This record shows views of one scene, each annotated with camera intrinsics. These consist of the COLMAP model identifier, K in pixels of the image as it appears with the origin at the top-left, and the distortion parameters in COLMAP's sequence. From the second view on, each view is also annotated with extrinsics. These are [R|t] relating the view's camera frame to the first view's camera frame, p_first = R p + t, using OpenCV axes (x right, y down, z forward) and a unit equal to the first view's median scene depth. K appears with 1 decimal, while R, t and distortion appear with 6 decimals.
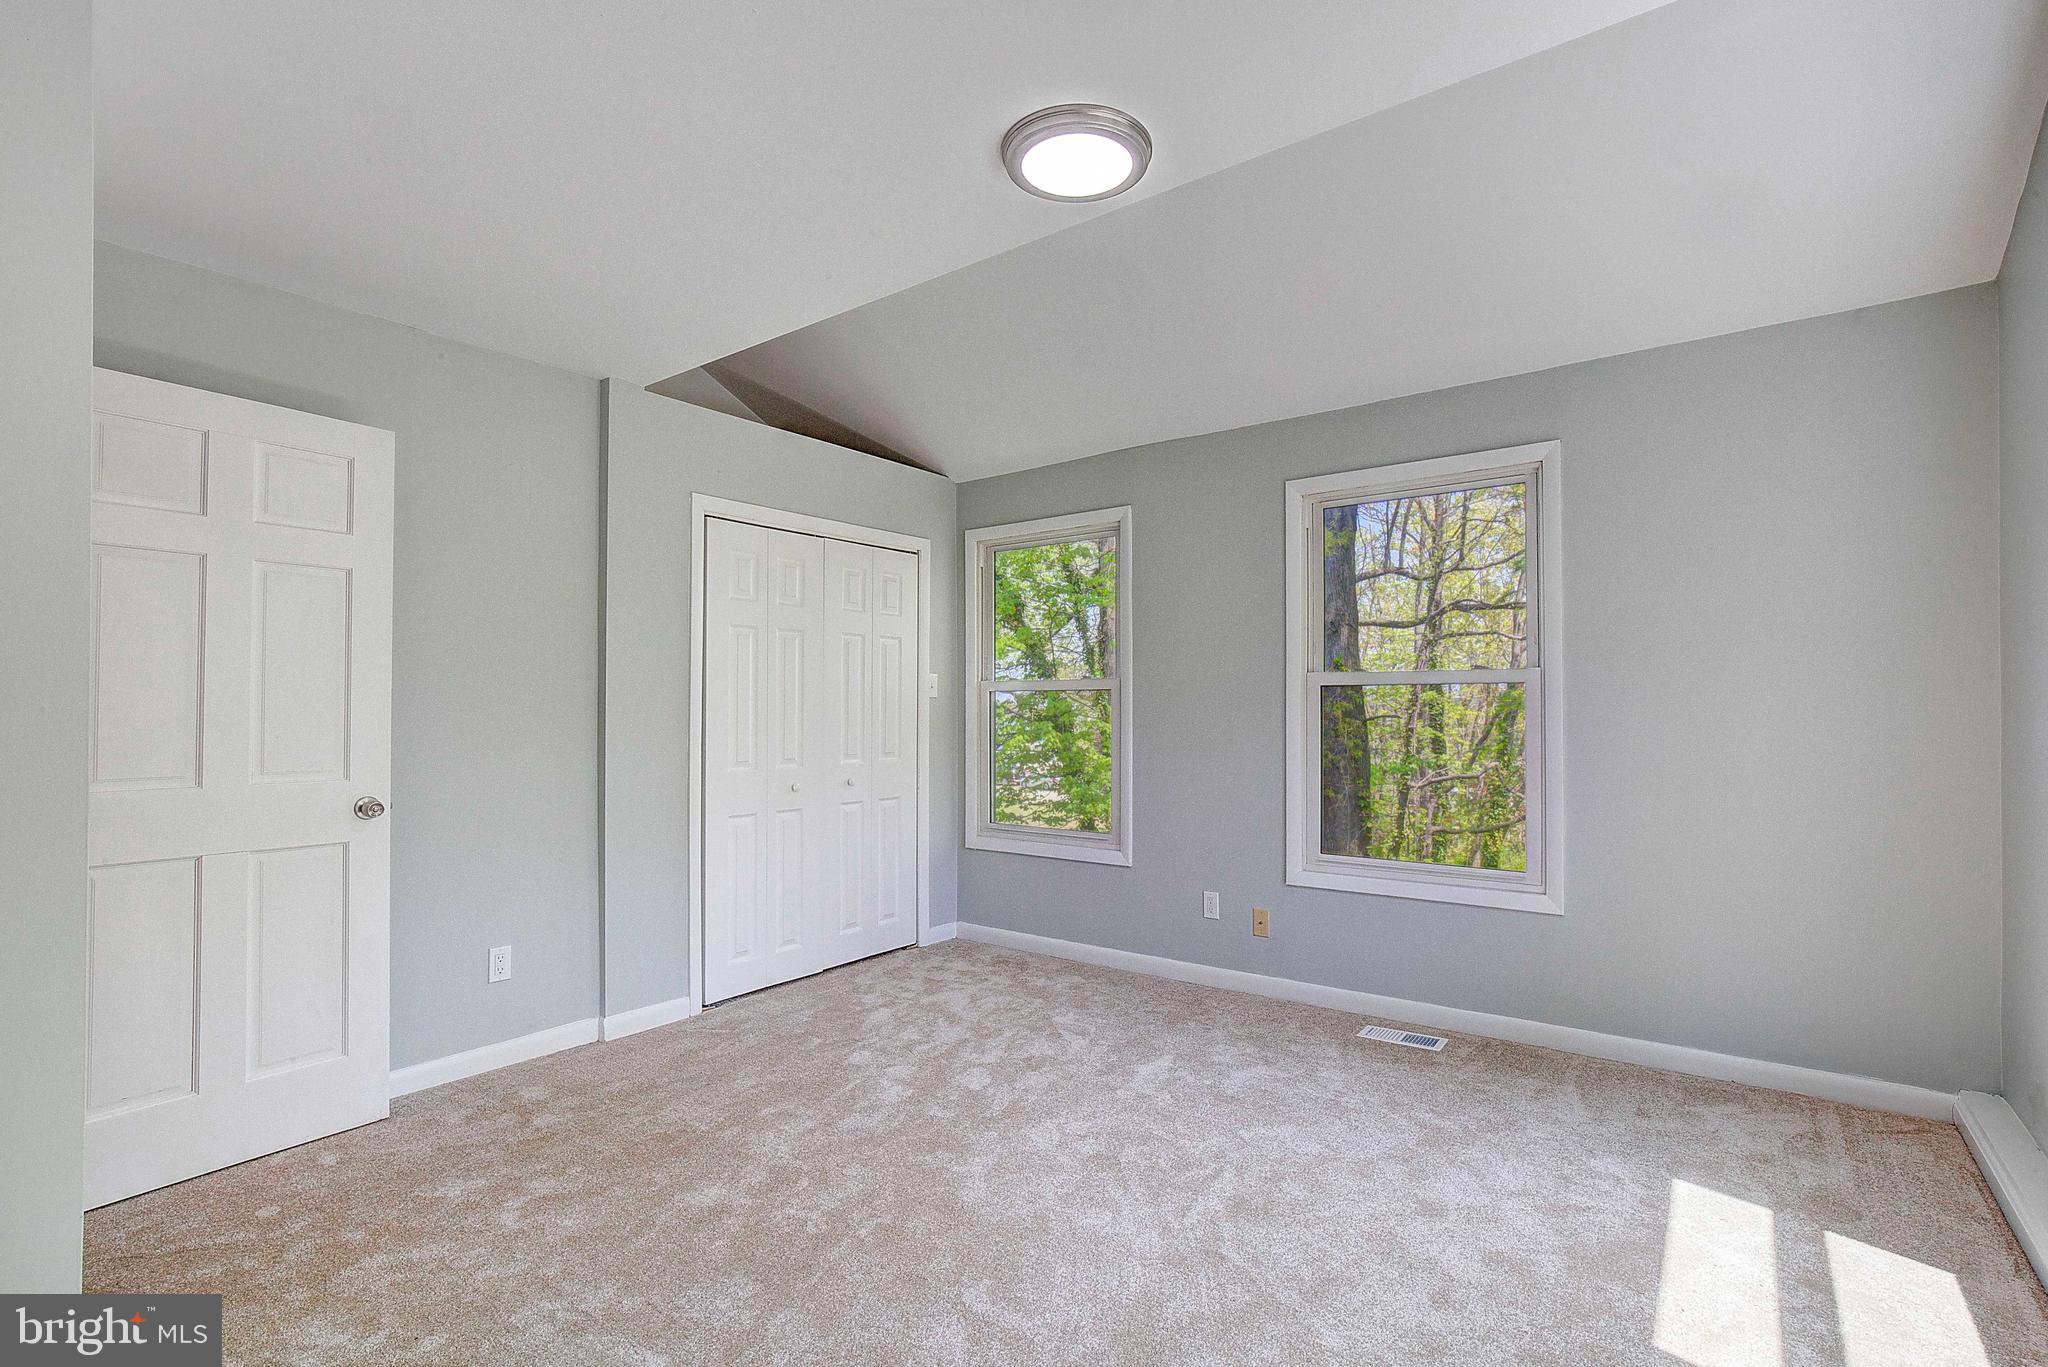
lens RADIAL K [[938.9, 0, 1033.5], [0, 938.9, 683.1], [0, 0, 1]] dist [-0.014237, 0.000640]
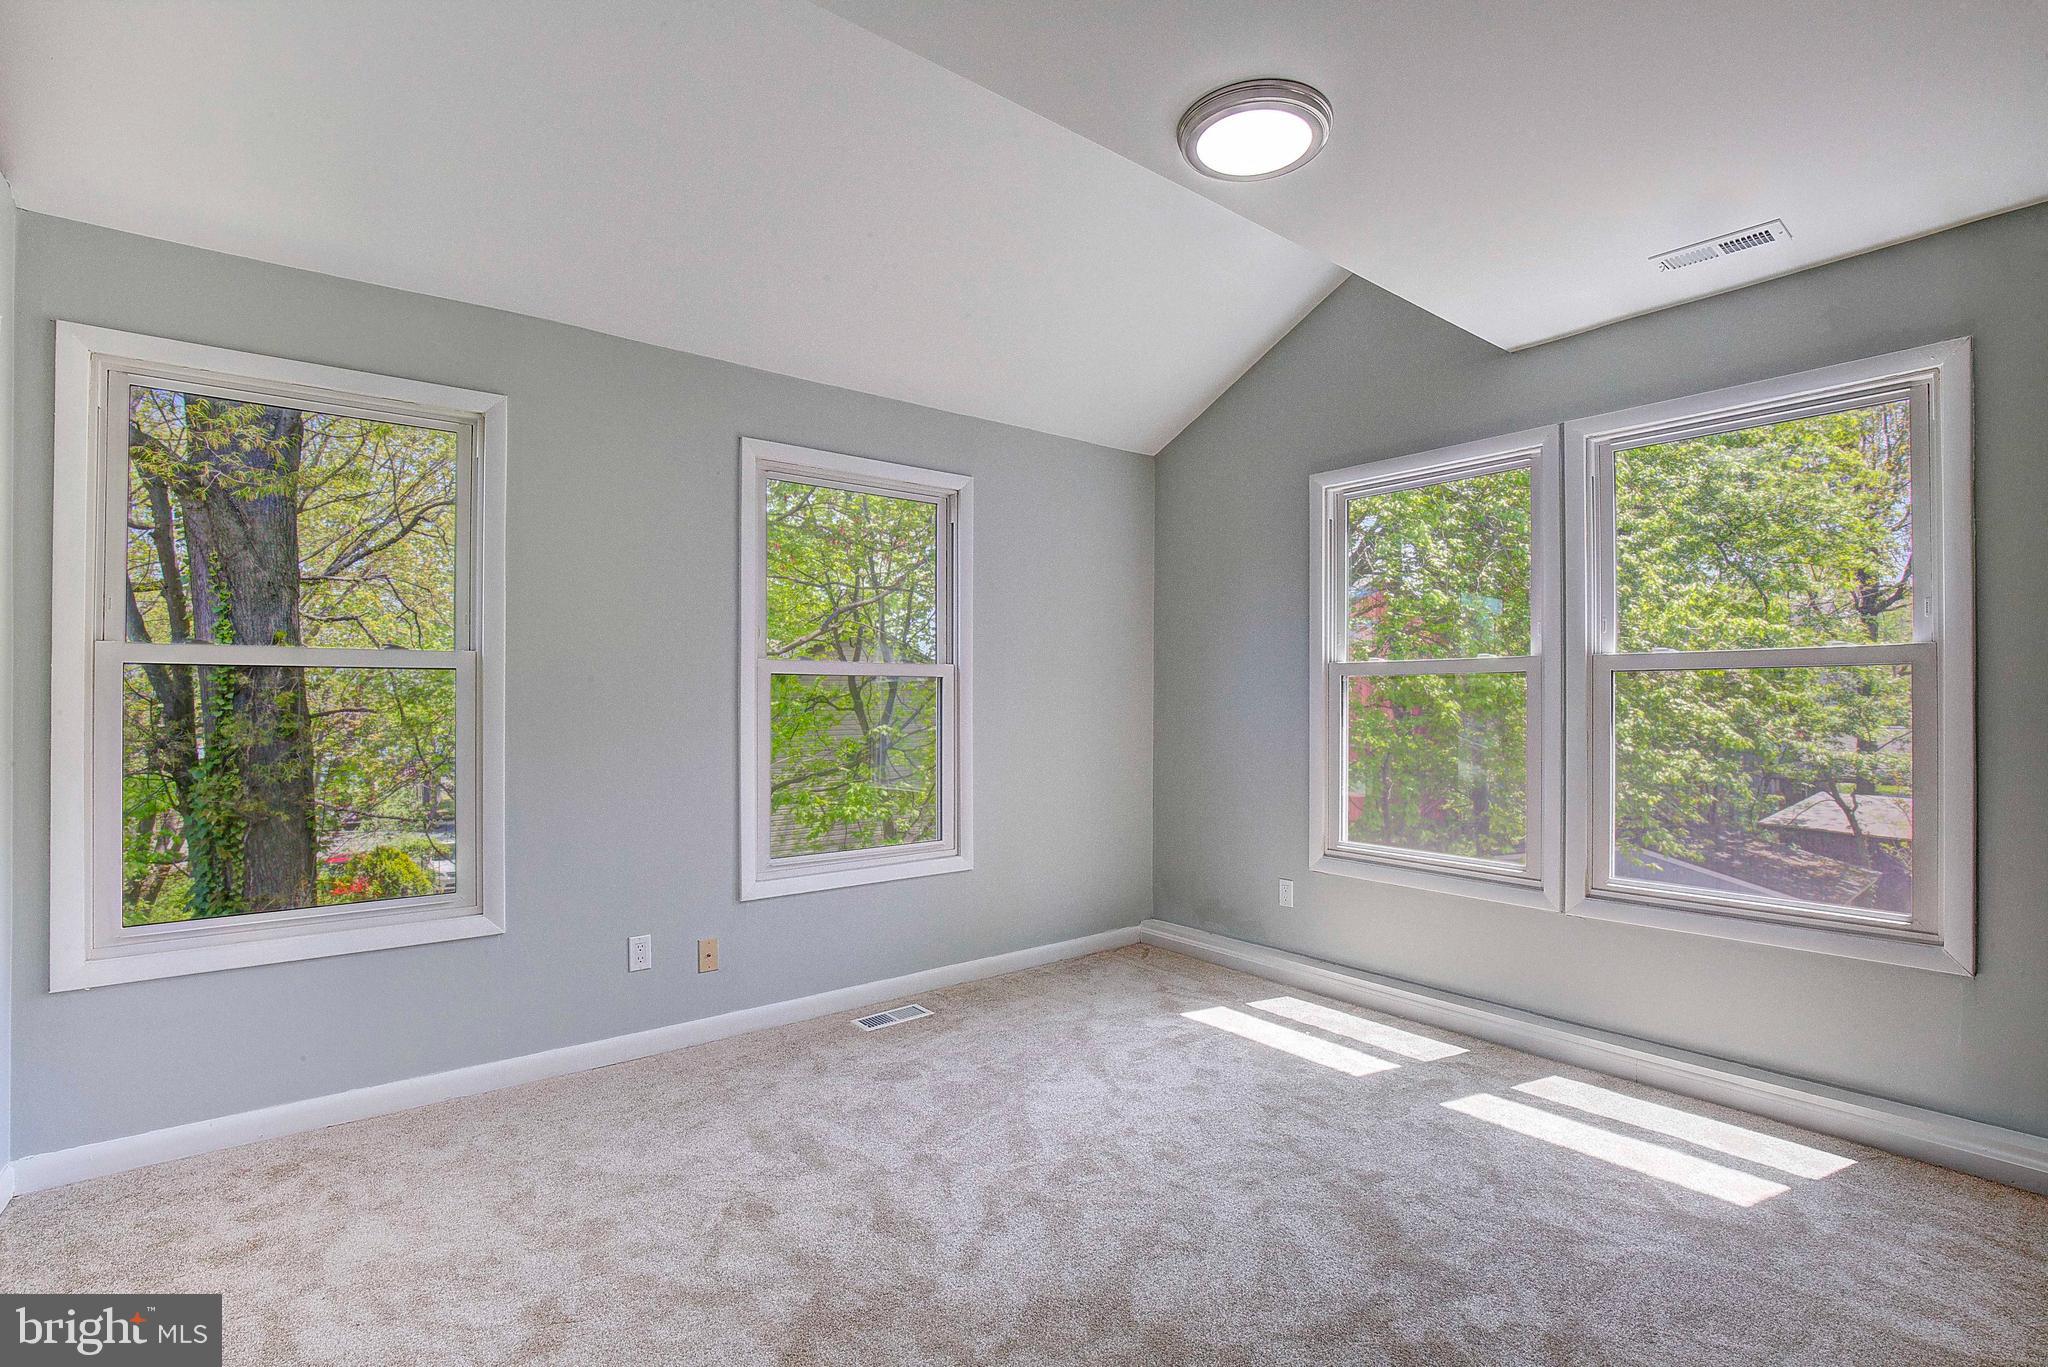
lens RADIAL K [[939.2, 0, 1041.1], [0, 939.2, 702.2], [0, 0, 1]] dist [-0.020328, -0.000010]
pose [[0.237388, 0.001600, 0.971414, -0.550966], [-0.030892, 0.999505, 0.005903, 0.016576], [-0.970924, -0.031410, 0.237320, 0.570463]]
